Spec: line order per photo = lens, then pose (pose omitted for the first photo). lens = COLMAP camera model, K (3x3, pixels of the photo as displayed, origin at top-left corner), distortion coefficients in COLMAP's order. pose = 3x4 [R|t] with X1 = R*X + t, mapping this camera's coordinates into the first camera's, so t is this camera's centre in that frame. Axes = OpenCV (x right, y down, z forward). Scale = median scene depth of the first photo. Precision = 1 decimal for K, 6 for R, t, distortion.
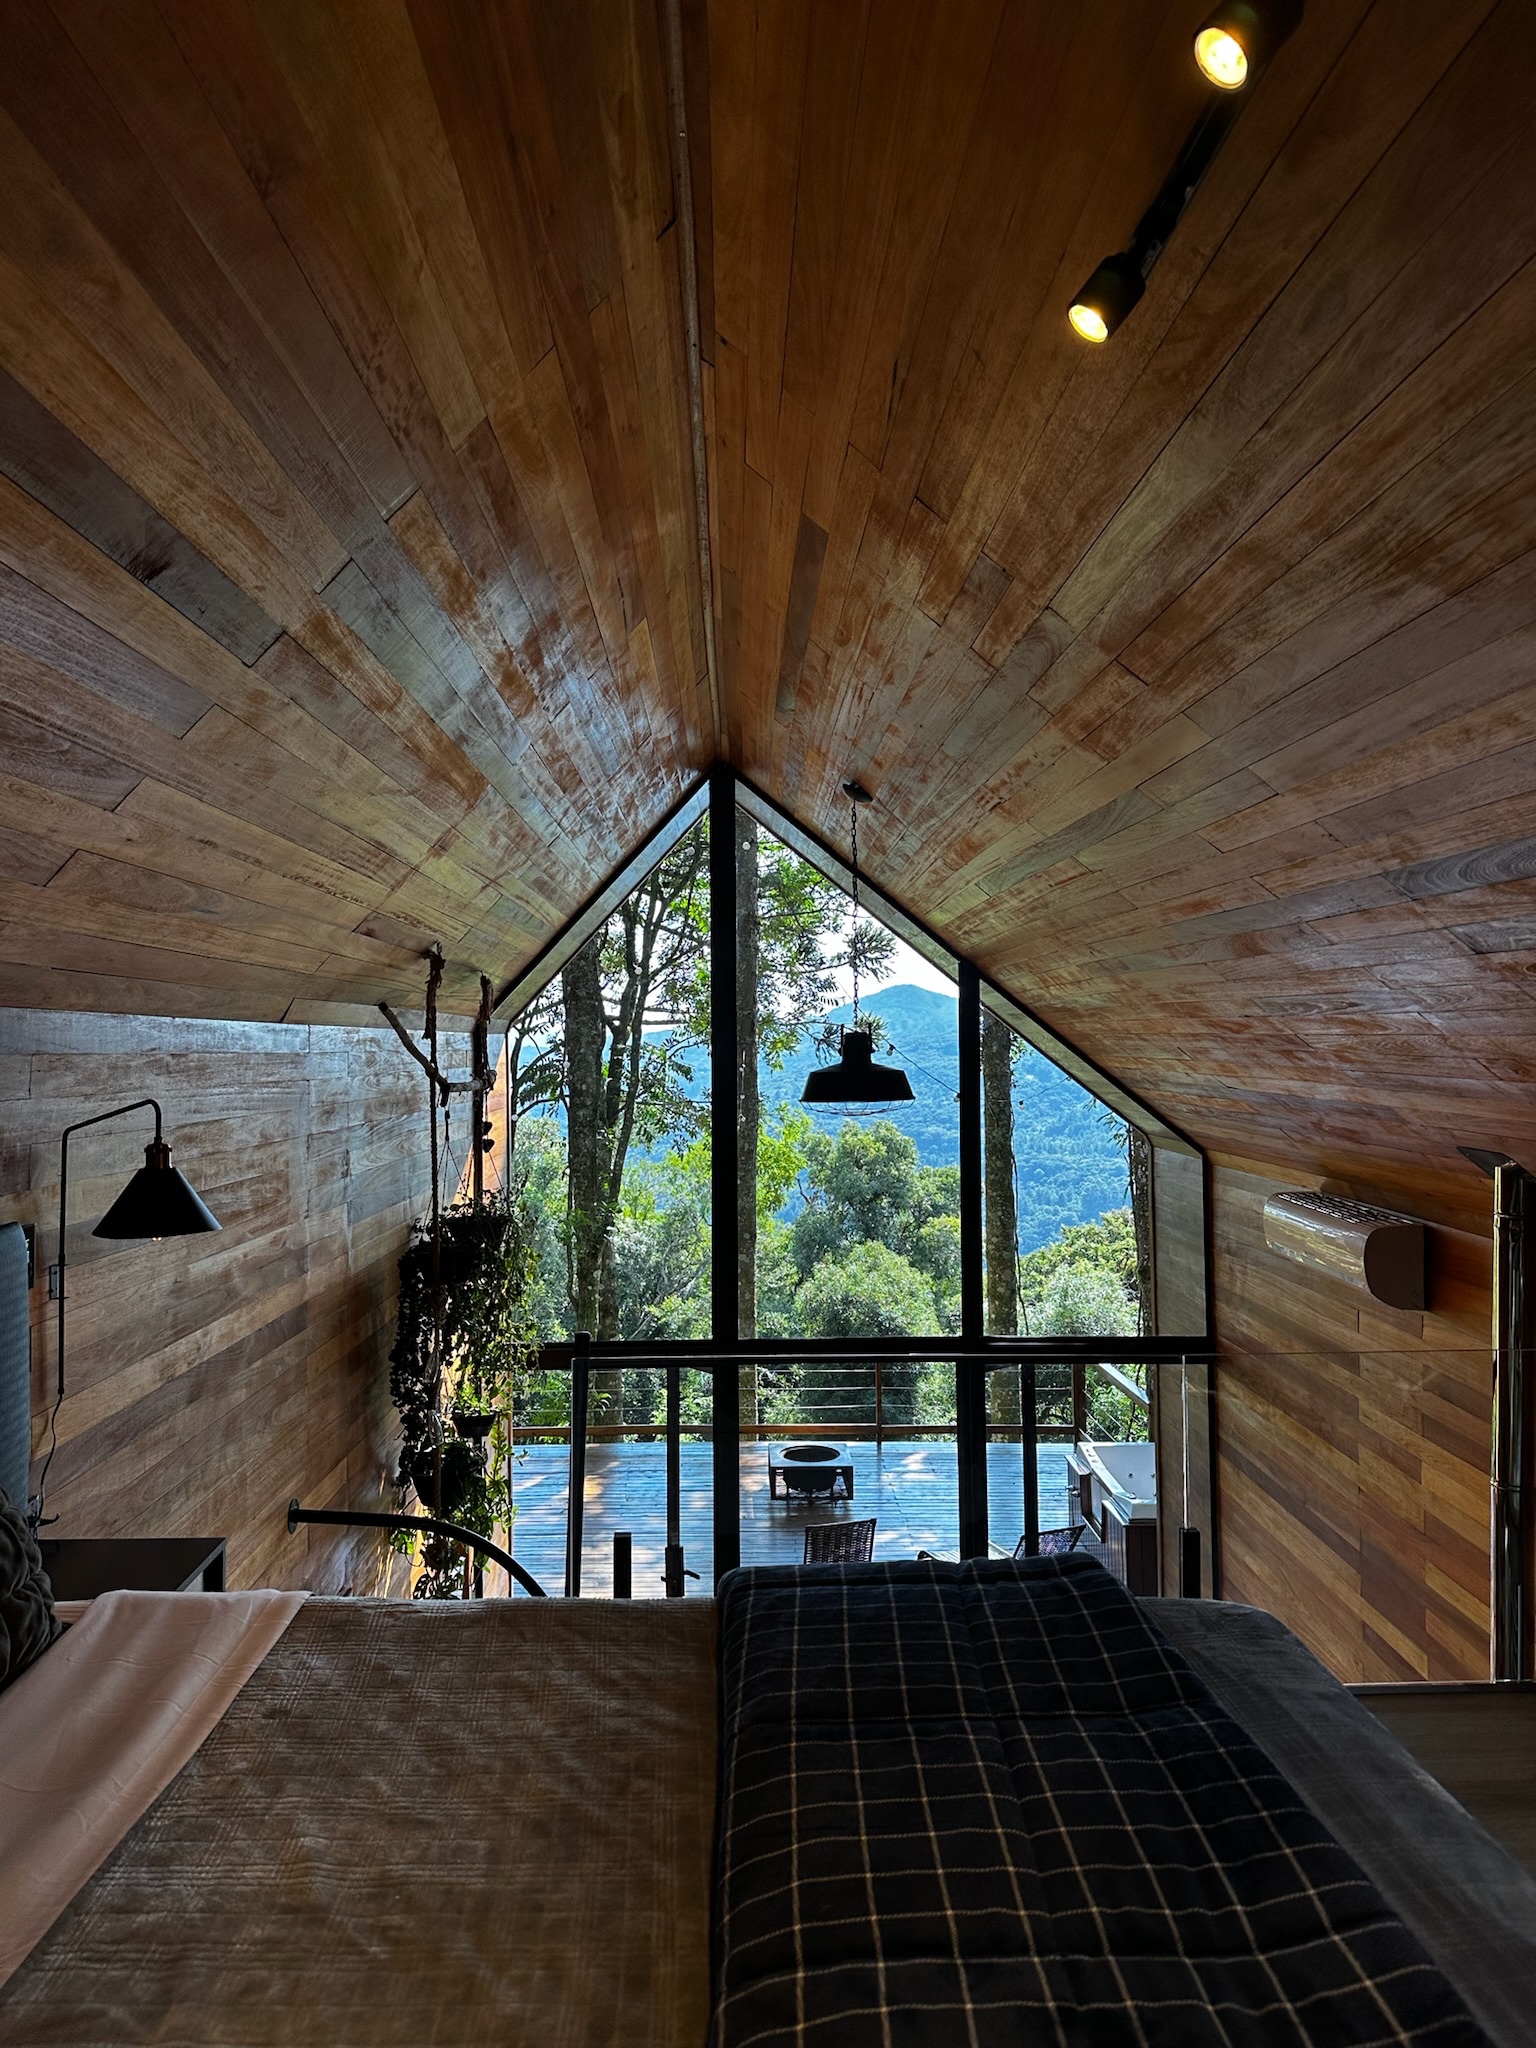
lens RADIAL K [[1412.2, 0, 768.0], [0, 1412.2, 1024.0], [0, 0, 1]] dist [0.044184, -0.072732]
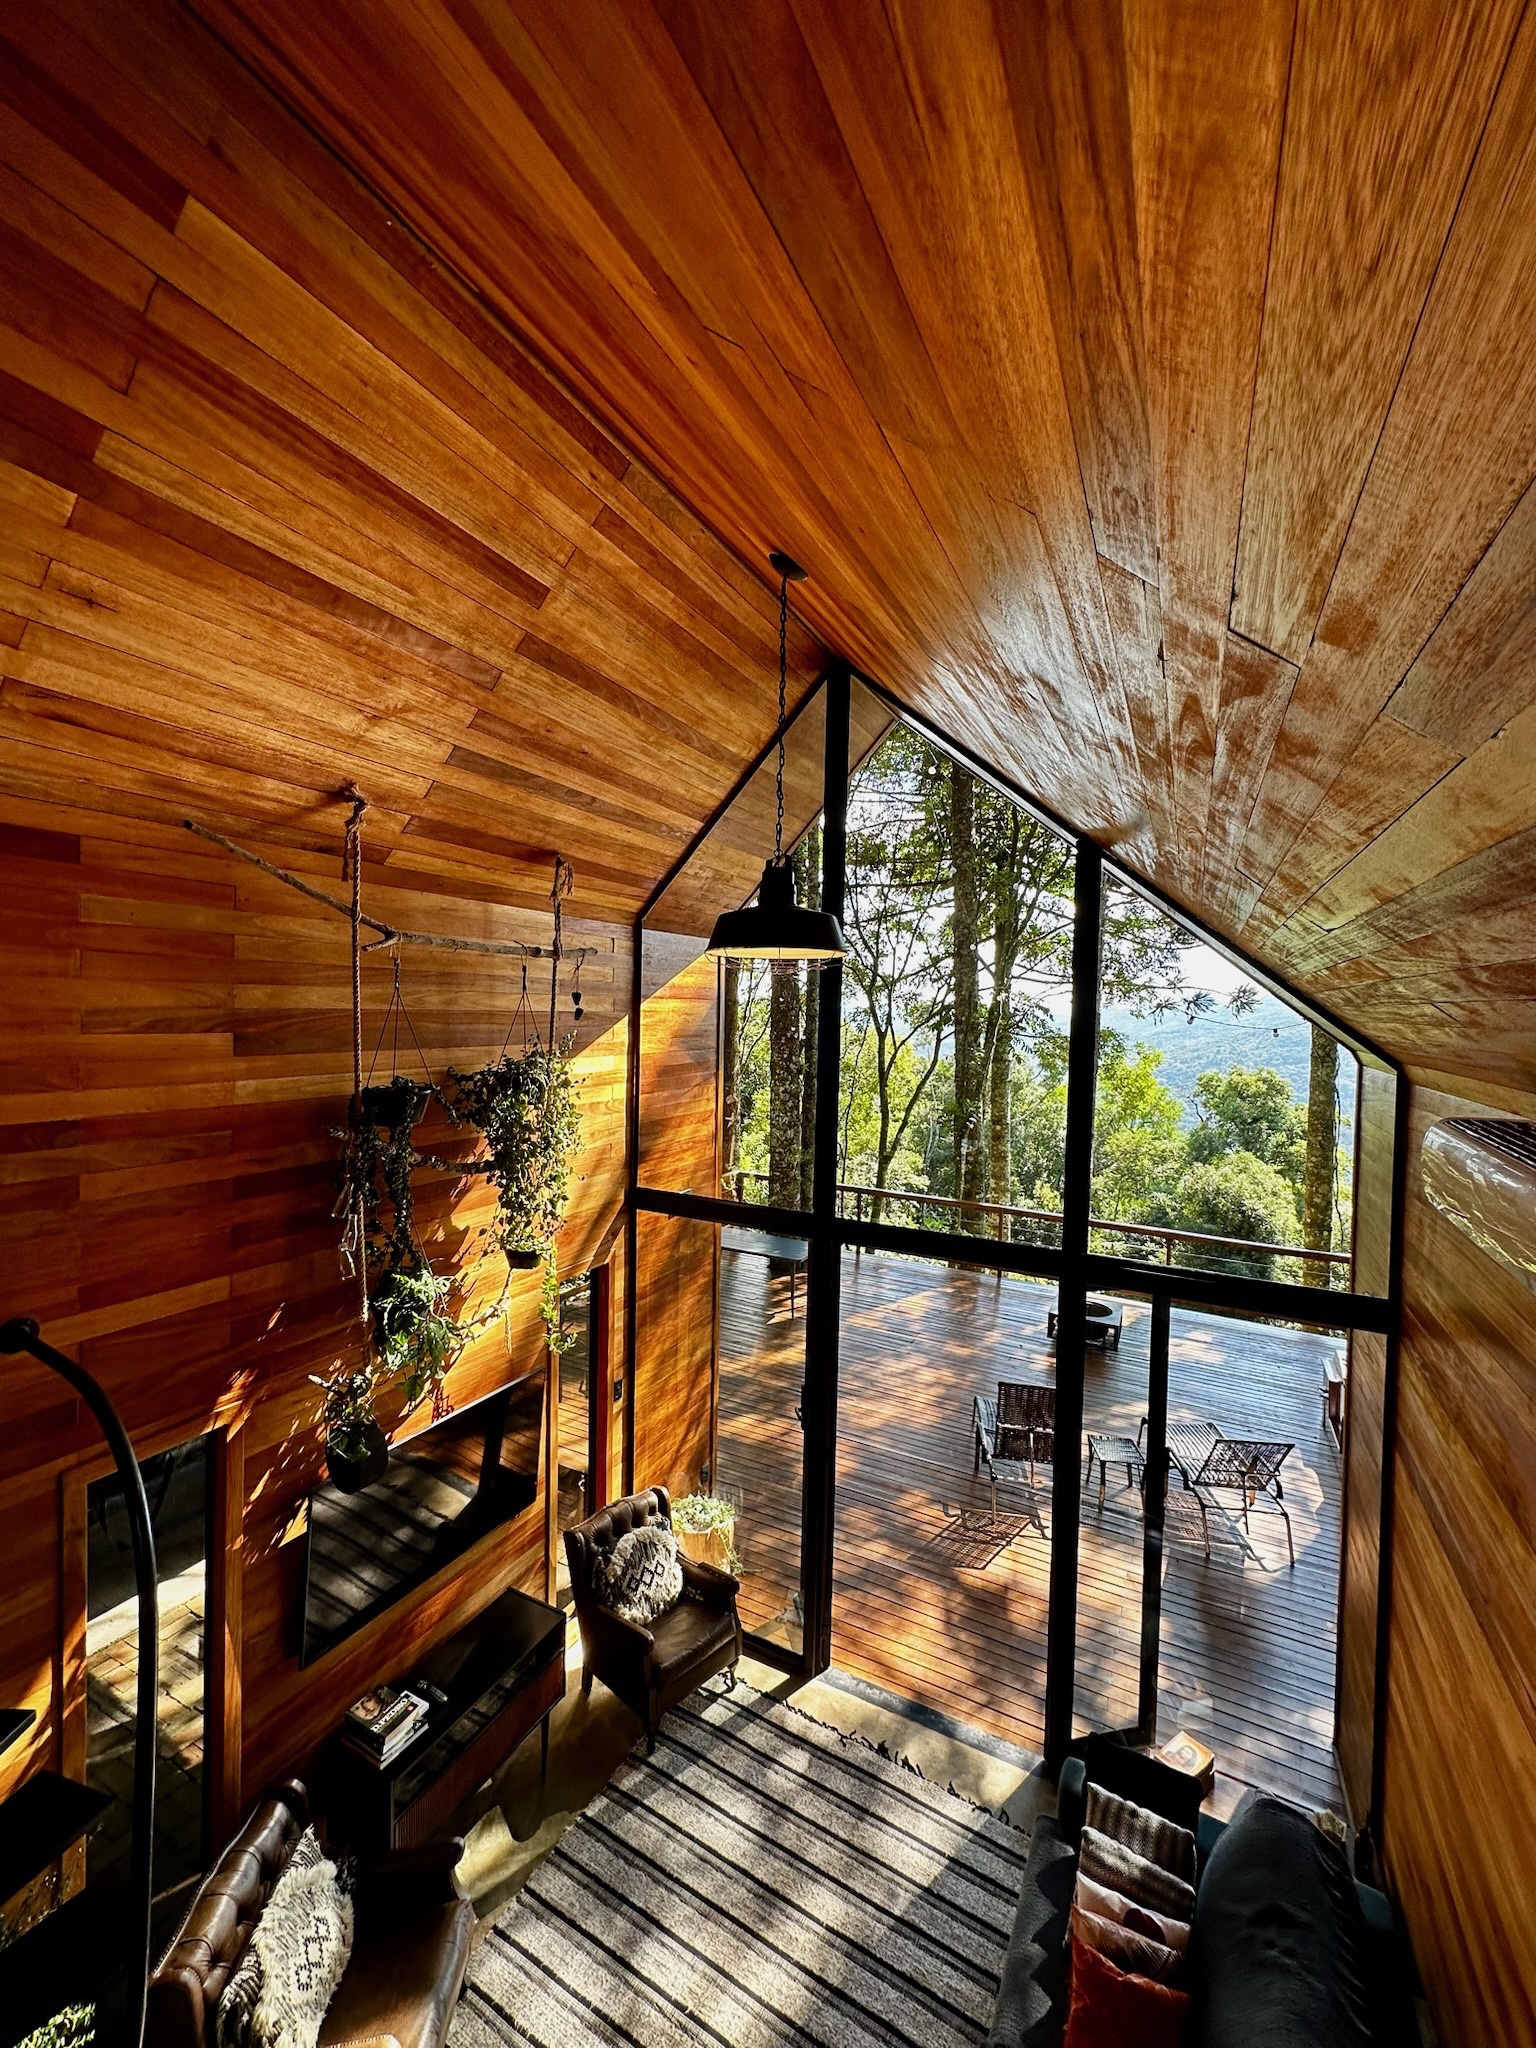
lens RADIAL K [[815.3, 0, 768.0], [0, 815.3, 1024.0], [0, 0, 1]] dist [-0.000056, -0.000012]
pose [[0.877355, 0.038704, -0.478278, 0.043870], [-0.023833, 0.999026, 0.037126, 0.011842], [0.479249, -0.021174, 0.877424, 0.089204]]
